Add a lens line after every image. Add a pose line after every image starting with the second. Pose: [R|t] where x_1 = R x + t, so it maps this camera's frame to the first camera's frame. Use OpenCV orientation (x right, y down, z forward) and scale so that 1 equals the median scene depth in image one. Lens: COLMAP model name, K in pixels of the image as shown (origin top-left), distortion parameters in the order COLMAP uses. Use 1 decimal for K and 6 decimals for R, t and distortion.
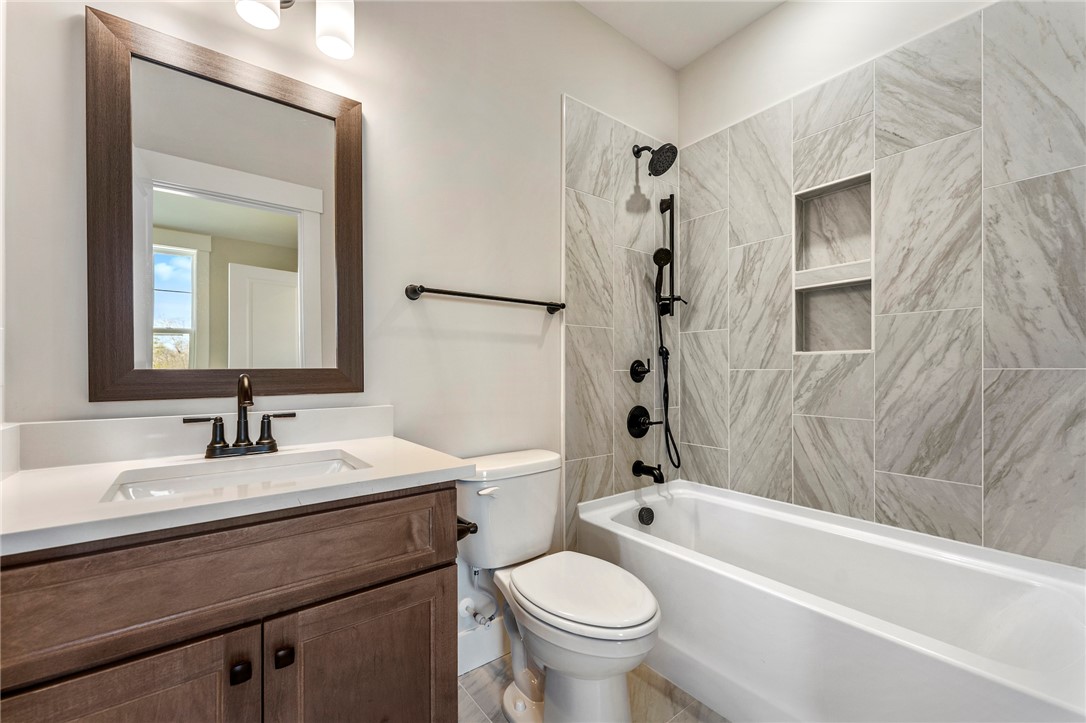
lens RADIAL K [[431.0, 0, 539.4], [0, 431.0, 366.9], [0, 0, 1]] dist [-0.000421, -0.000196]
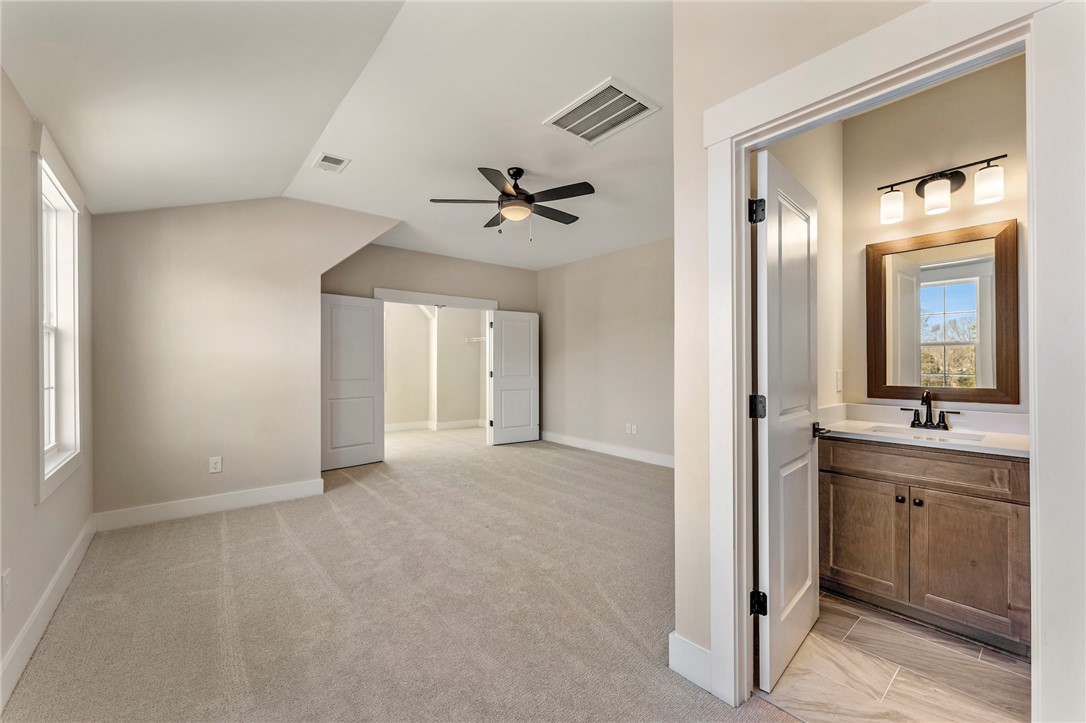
lens RADIAL K [[431.0, 0, 539.6], [0, 431.0, 370.3], [0, 0, 1]] dist [-0.000421, -0.000196]
pose [[0.023674, 0.015780, -0.999595, 1.370872], [0.008638, 0.999835, 0.015988, -0.129763], [0.999682, -0.009013, 0.023534, -0.942931]]
